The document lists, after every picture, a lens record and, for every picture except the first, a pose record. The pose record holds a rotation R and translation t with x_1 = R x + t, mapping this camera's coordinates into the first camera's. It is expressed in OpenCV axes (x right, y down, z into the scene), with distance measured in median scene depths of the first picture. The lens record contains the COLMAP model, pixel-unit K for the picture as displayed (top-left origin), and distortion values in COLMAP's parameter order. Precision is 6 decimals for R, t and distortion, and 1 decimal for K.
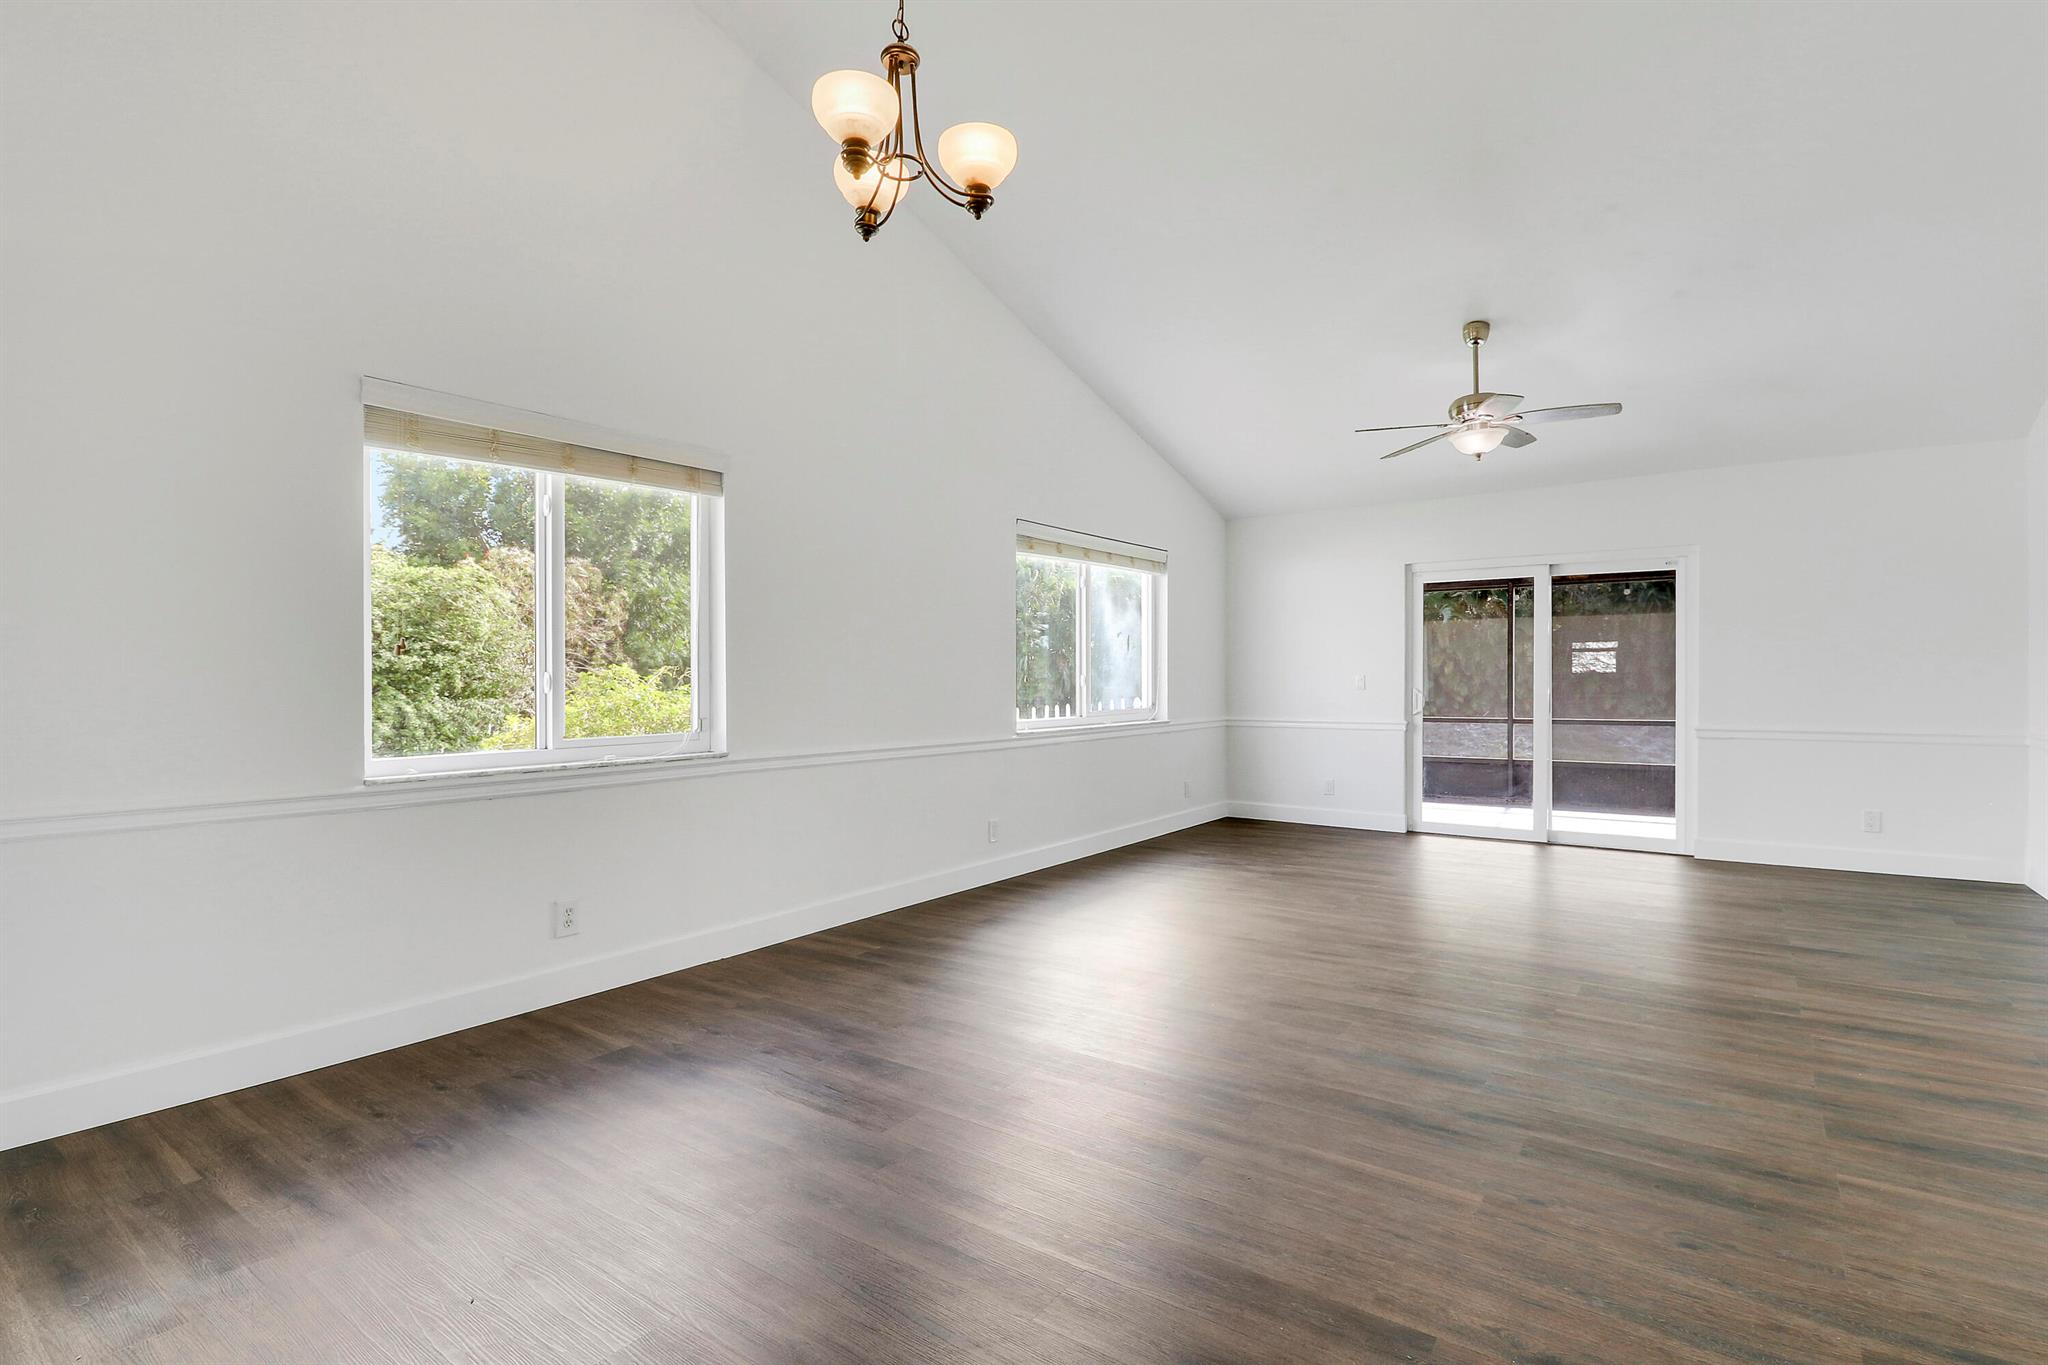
lens RADIAL K [[978.6, 0, 1029.0], [0, 978.6, 686.7], [0, 0, 1]] dist [0.009788, -0.009789]
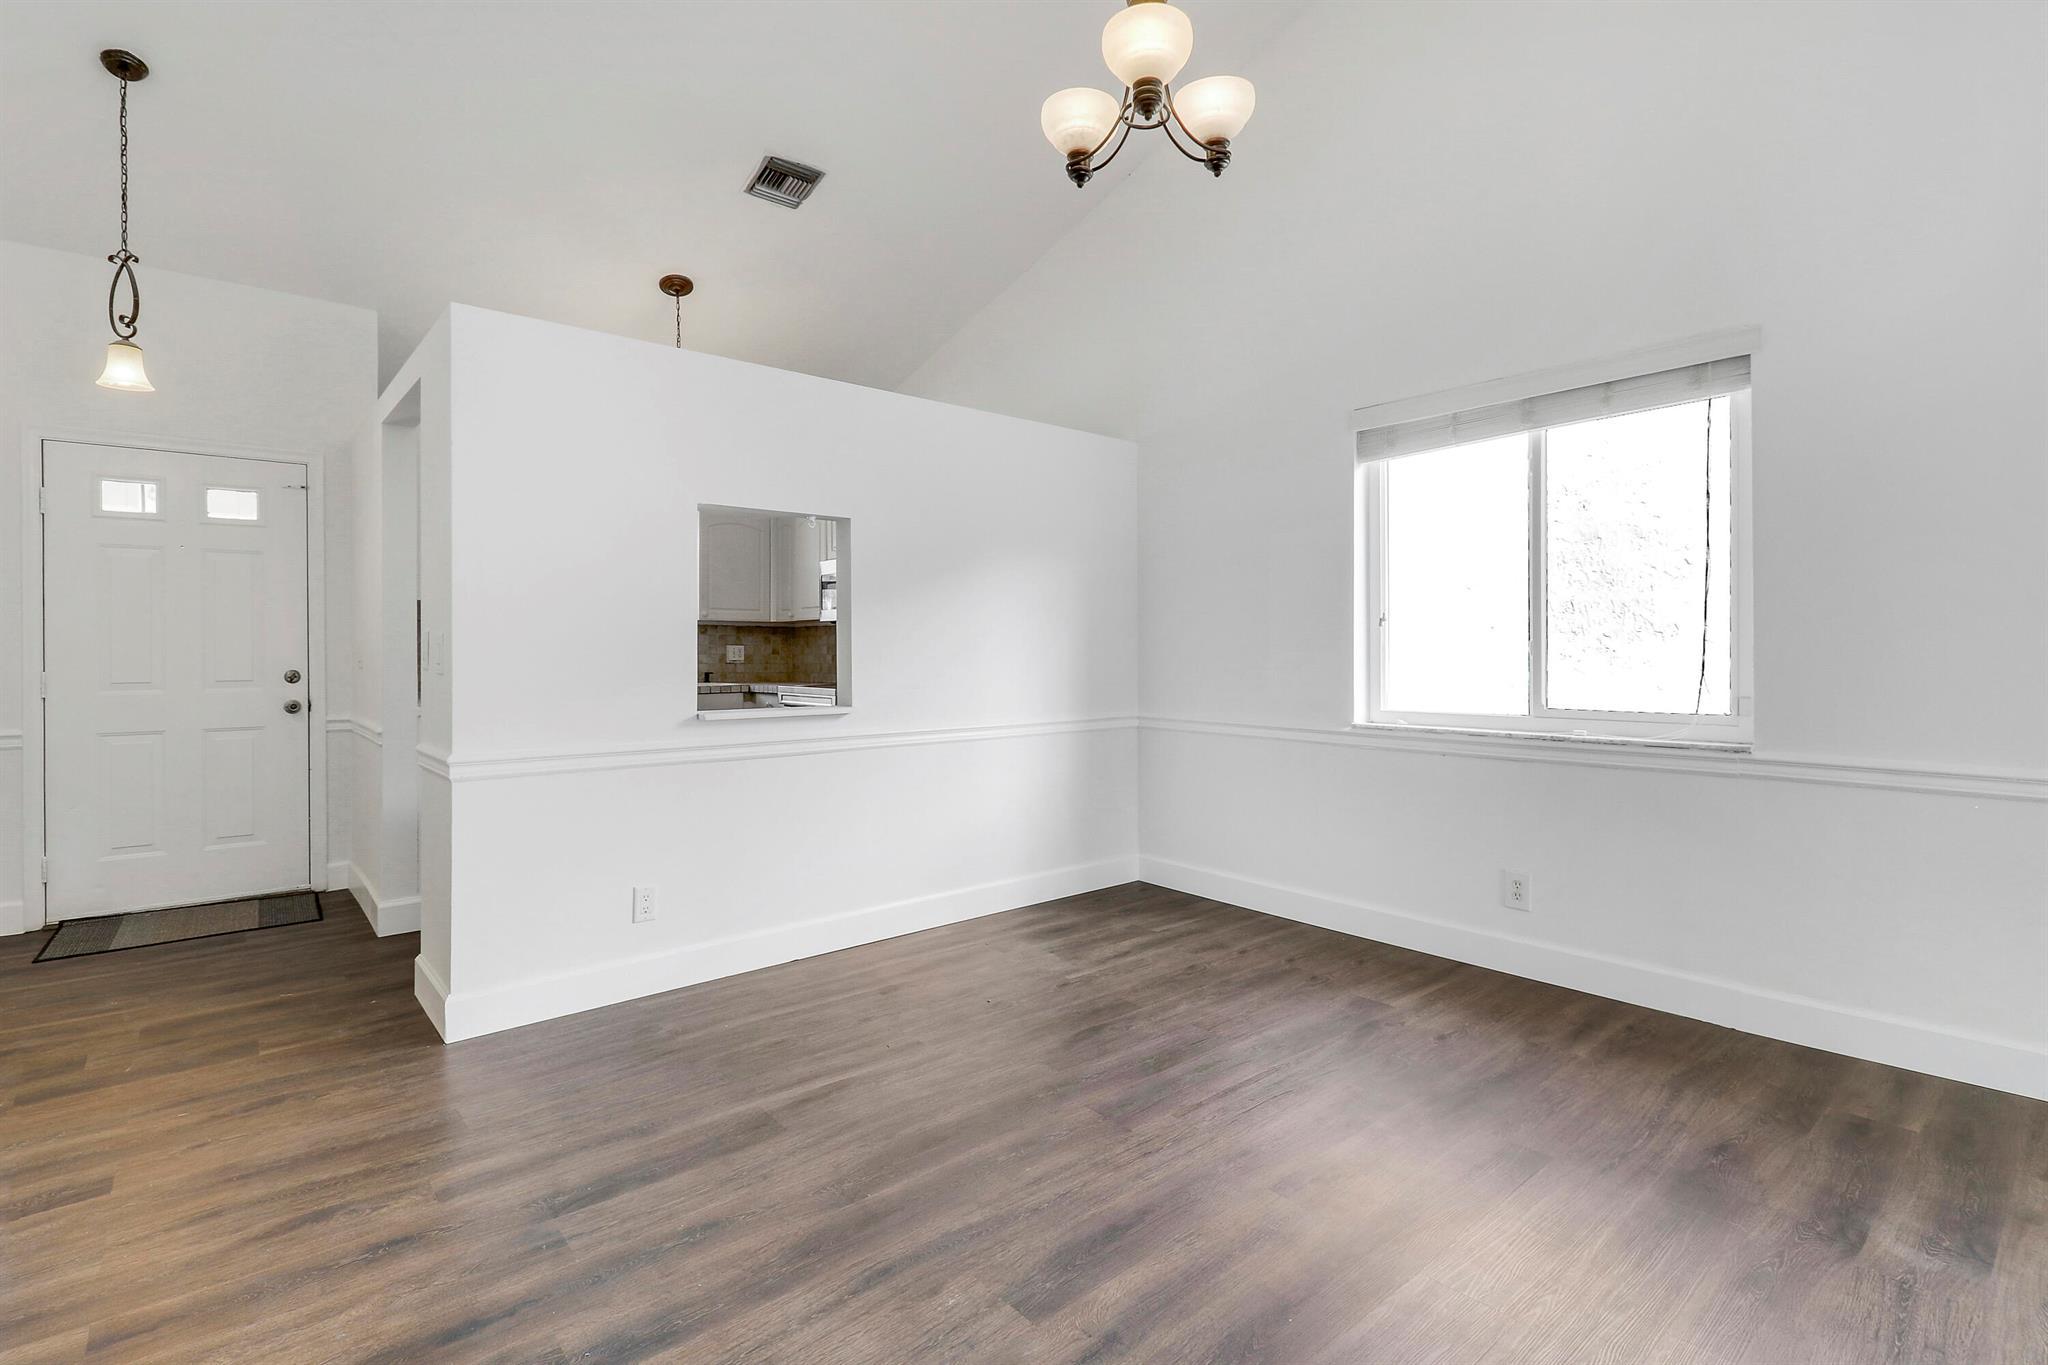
lens RADIAL K [[978.6, 0, 1023.5], [0, 978.6, 643.4], [0, 0, 1]] dist [0.009788, -0.009789]
pose [[-0.236525, 0.002501, -0.971622, 0.347617], [0.001640, 0.999996, 0.002175, -0.006906], [0.971624, -0.001079, -0.236528, 0.448164]]
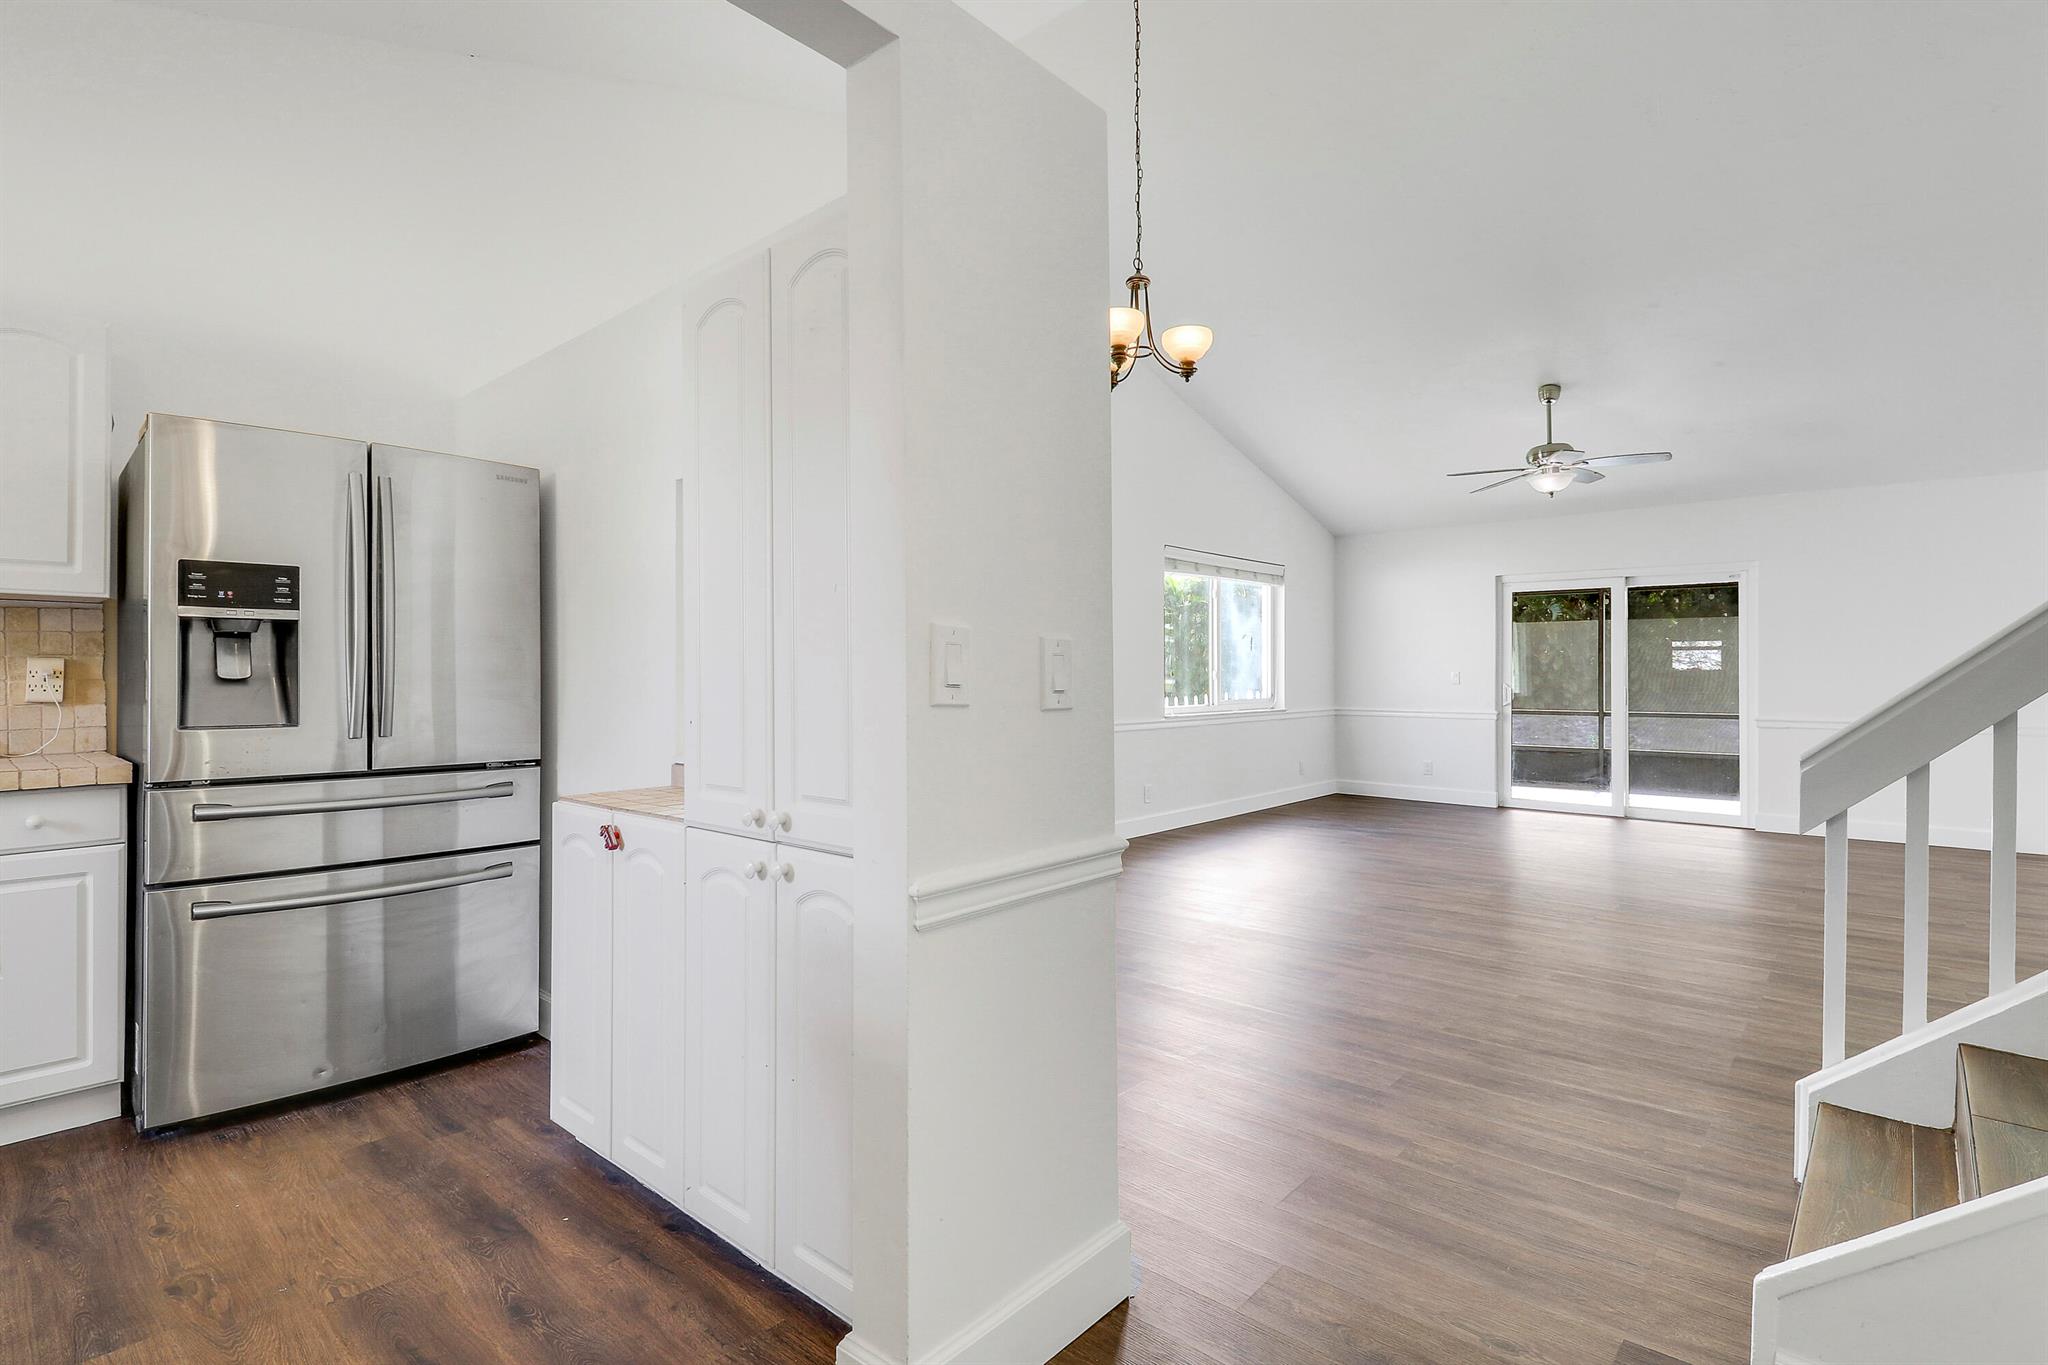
lens RADIAL K [[978.6, 0, 1006.1], [0, 978.6, 664.9], [0, 0, 1]] dist [0.009788, -0.009789]
pose [[0.993451, 0.003783, -0.114194, -0.067075], [-0.005639, 0.999857, -0.015931, 0.002358], [0.114118, 0.016470, 0.993331, -0.248507]]
